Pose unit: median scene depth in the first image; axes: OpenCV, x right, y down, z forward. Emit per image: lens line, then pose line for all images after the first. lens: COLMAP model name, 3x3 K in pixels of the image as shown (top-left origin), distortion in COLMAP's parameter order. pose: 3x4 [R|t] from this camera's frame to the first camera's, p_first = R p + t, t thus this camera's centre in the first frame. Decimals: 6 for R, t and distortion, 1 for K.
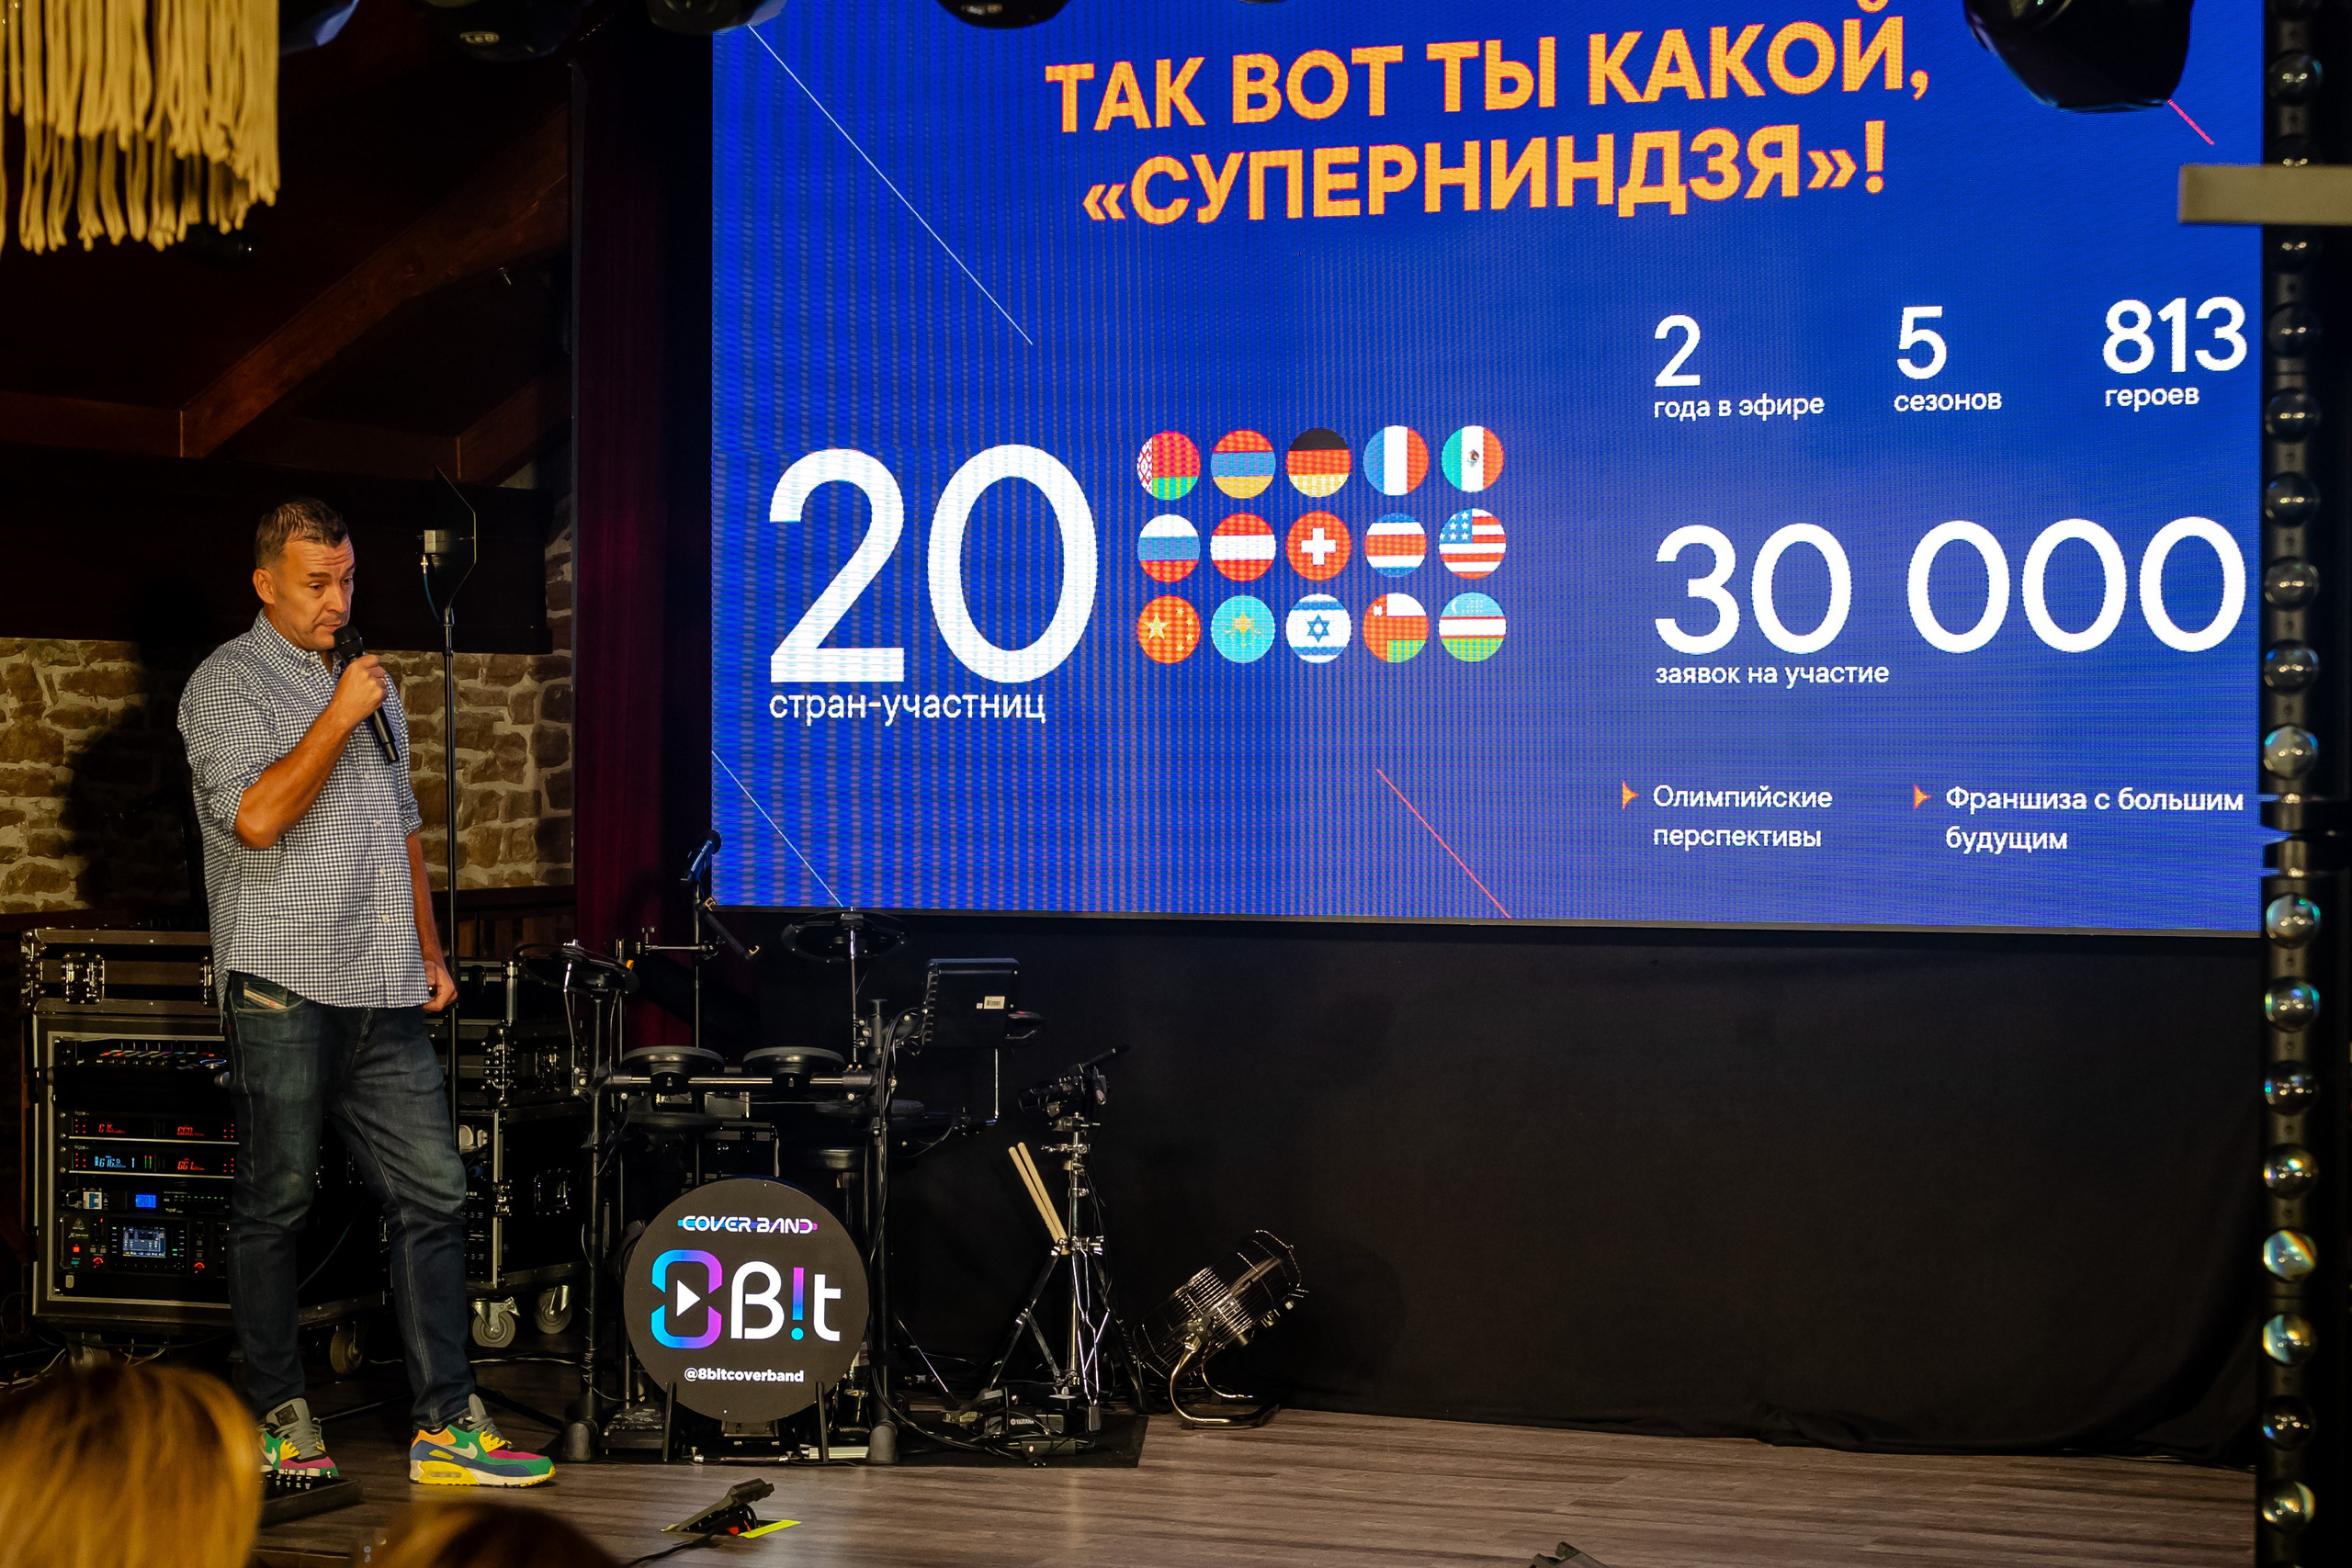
lens RADIAL K [[5059.0, 0, 1085.7], [0, 5059.0, 790.1], [0, 0, 1]] dist [-0.002979, -0.006099]
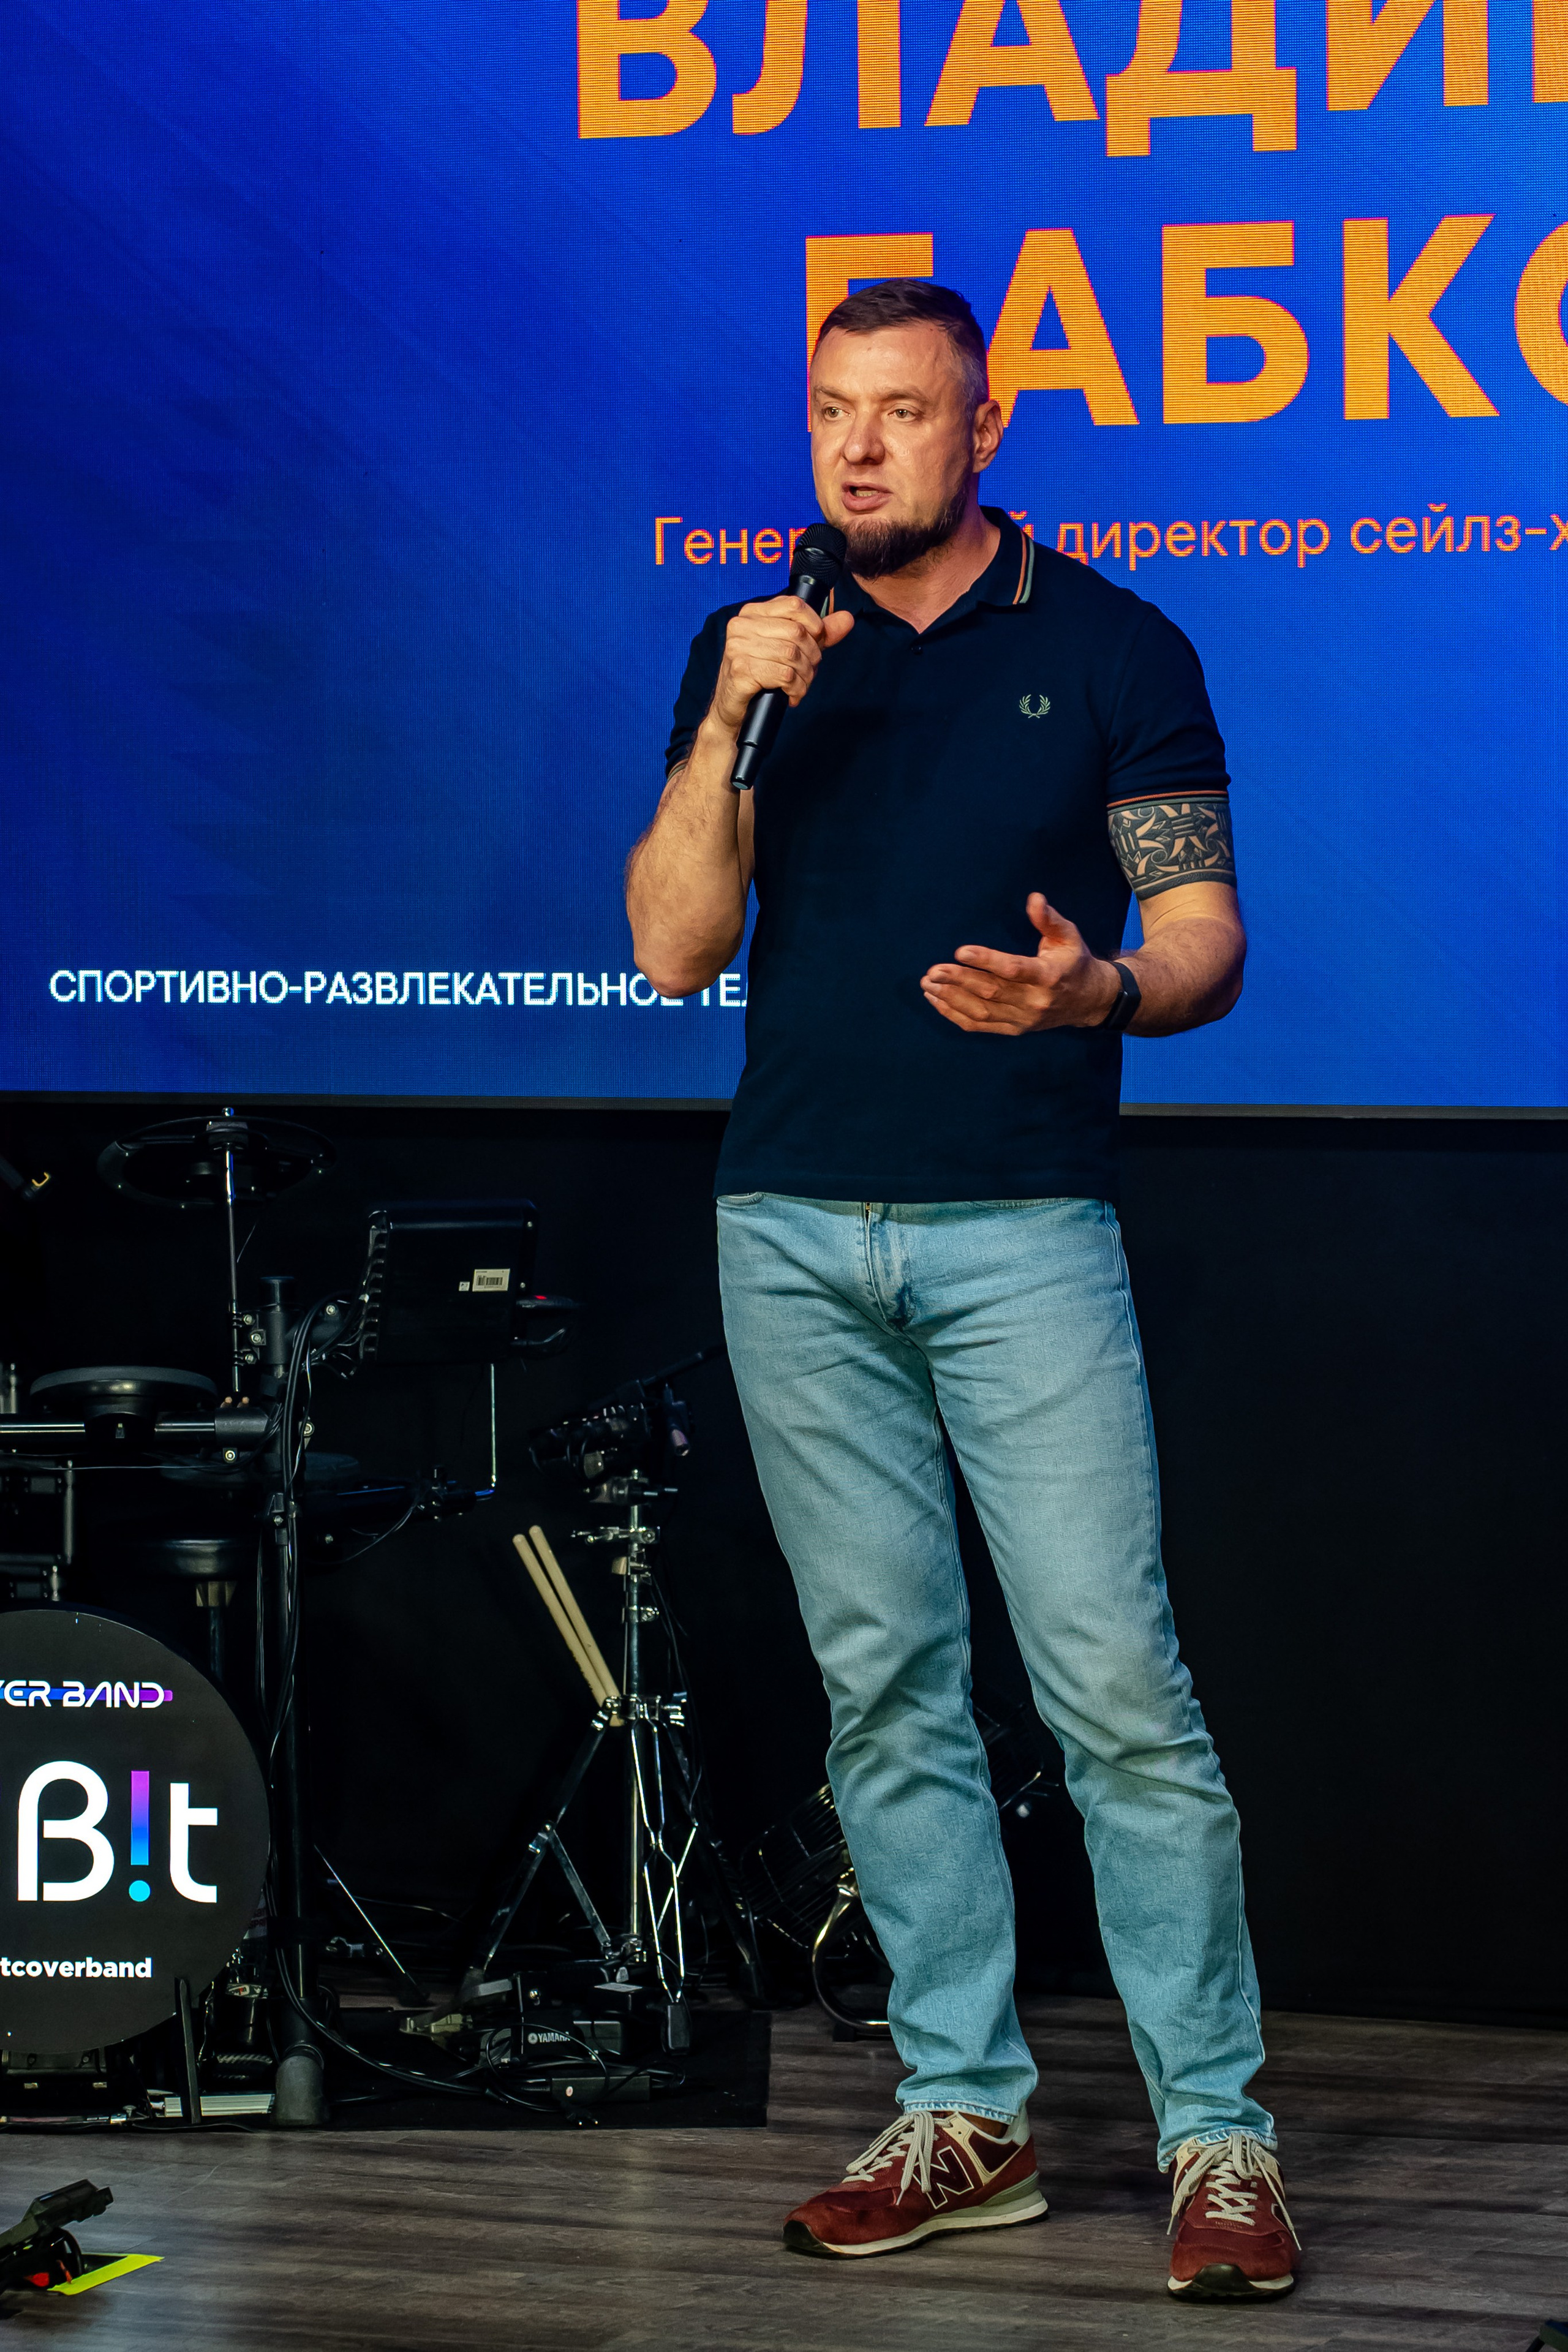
lens RADIAL K [[8162.8, 0, 821.8], [0, 8162.8, 1295.4], [0, 0, 1]] dist [0.040862, -1.046292]
pose [[0.999037, -0.013506, 0.041750, -0.019224], [0.010840, 0.997926, 0.063451, -0.011795], [-0.042520, -0.062937, 0.997111, 0.121036]]
